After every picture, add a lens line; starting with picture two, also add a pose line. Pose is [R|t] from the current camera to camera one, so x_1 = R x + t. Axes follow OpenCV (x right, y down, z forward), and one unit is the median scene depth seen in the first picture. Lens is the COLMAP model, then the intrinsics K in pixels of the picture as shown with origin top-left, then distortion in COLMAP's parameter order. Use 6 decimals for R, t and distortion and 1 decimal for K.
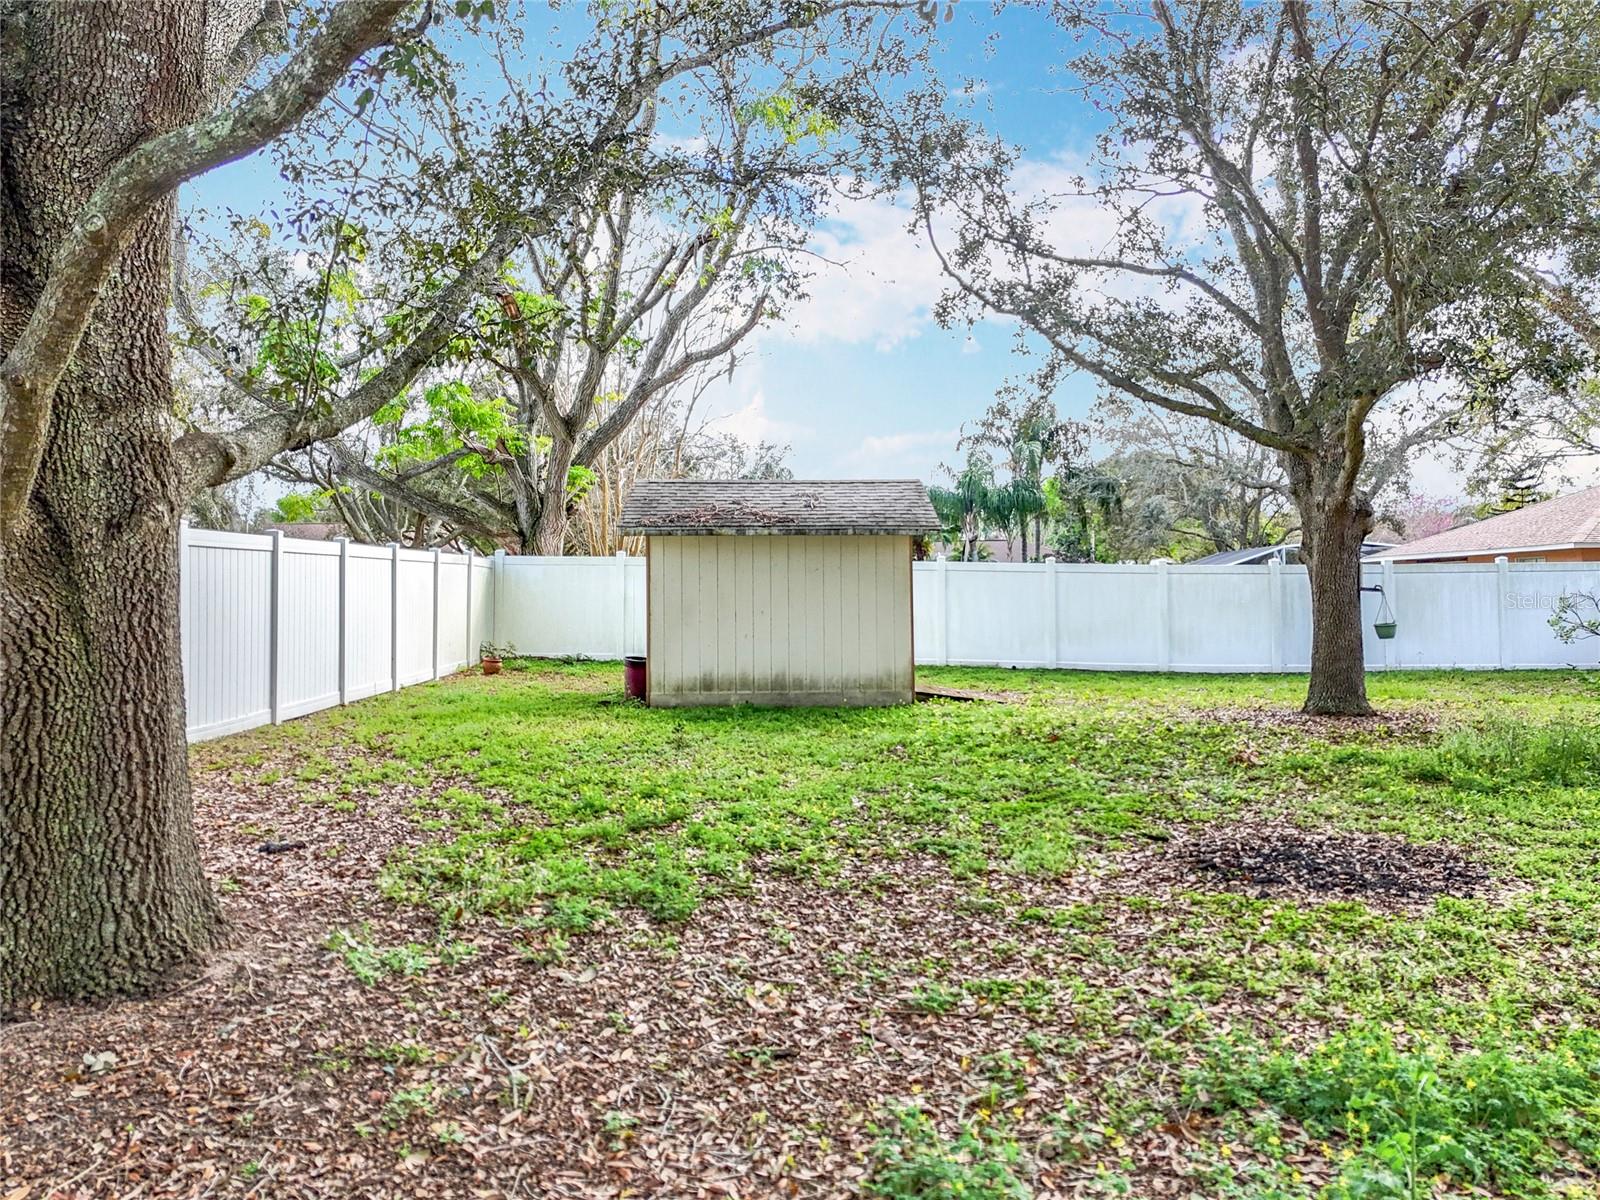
lens RADIAL K [[1202.3, 0, 803.6], [0, 1202.3, 599.7], [0, 0, 1]] dist [0.060412, -0.058313]
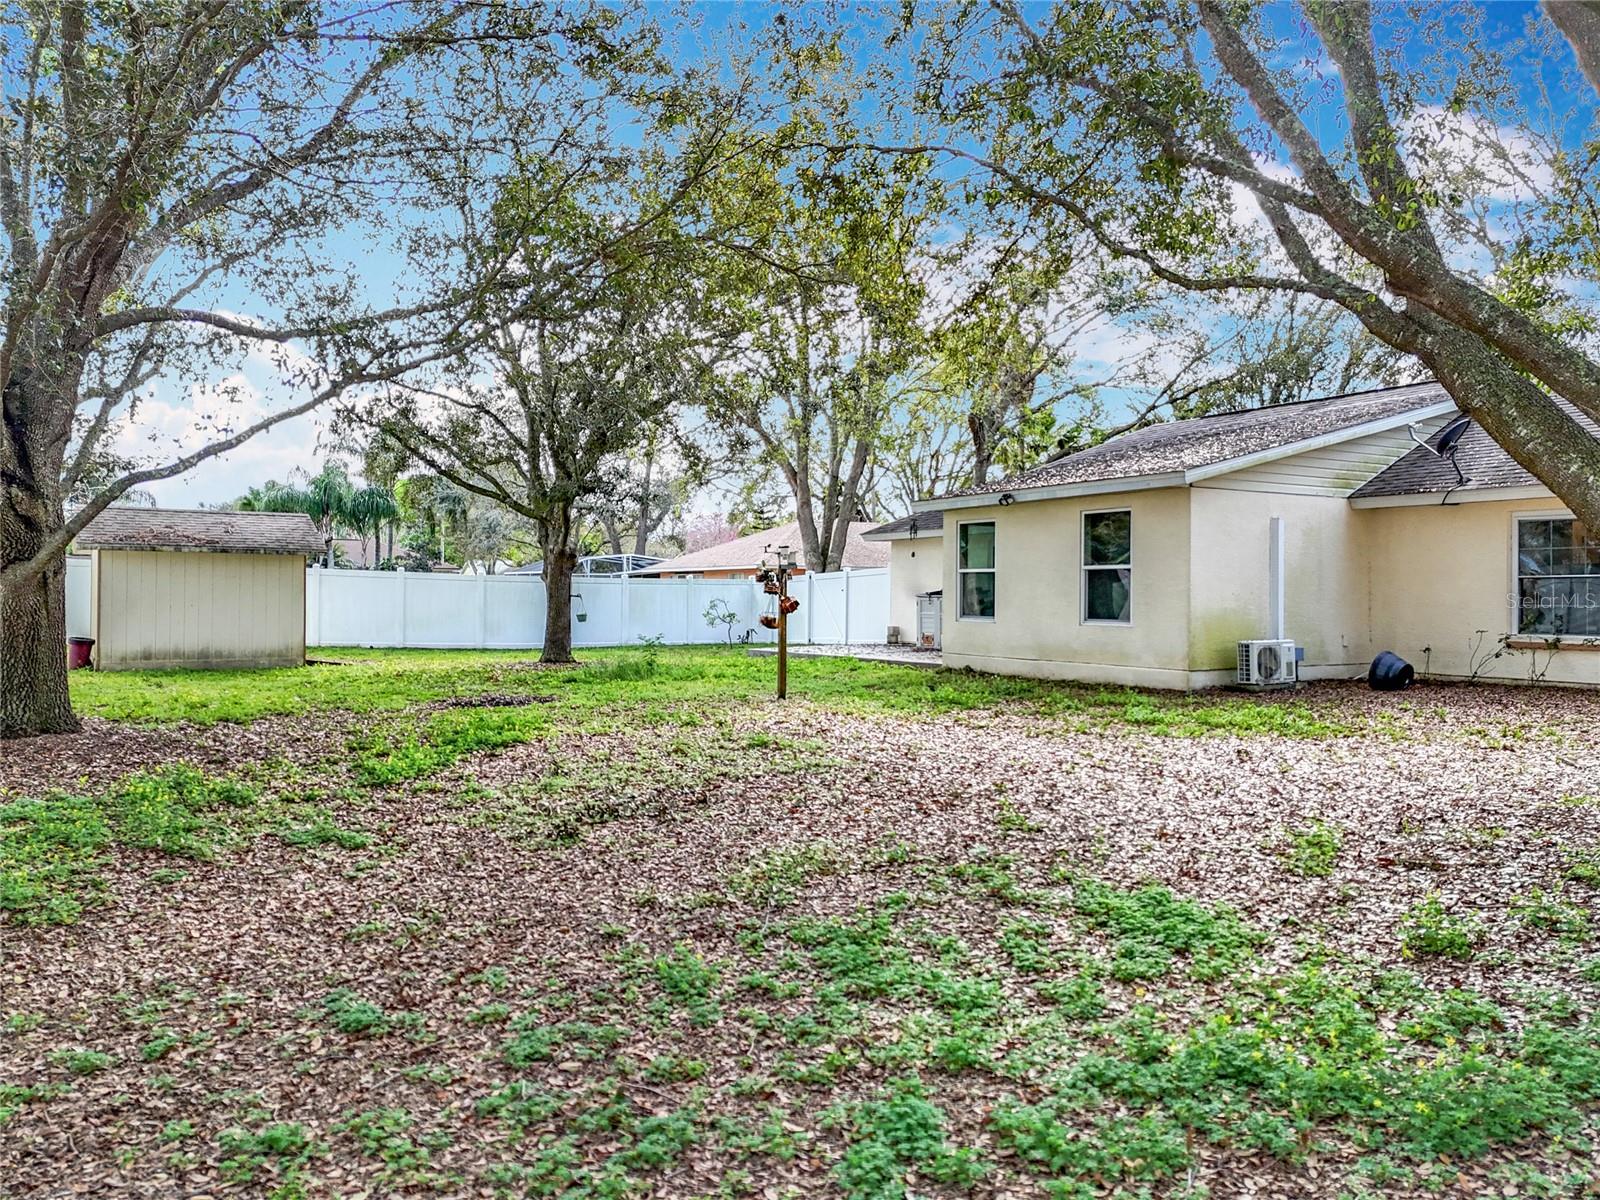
lens RADIAL K [[1202.3, 0, 803.6], [0, 1202.3, 599.7], [0, 0, 1]] dist [0.060412, -0.058313]
pose [[0.866514, 0.014831, 0.498933, -0.098501], [-0.016455, 0.999864, -0.001143, -0.004887], [-0.498882, -0.007220, 0.866640, -0.491079]]
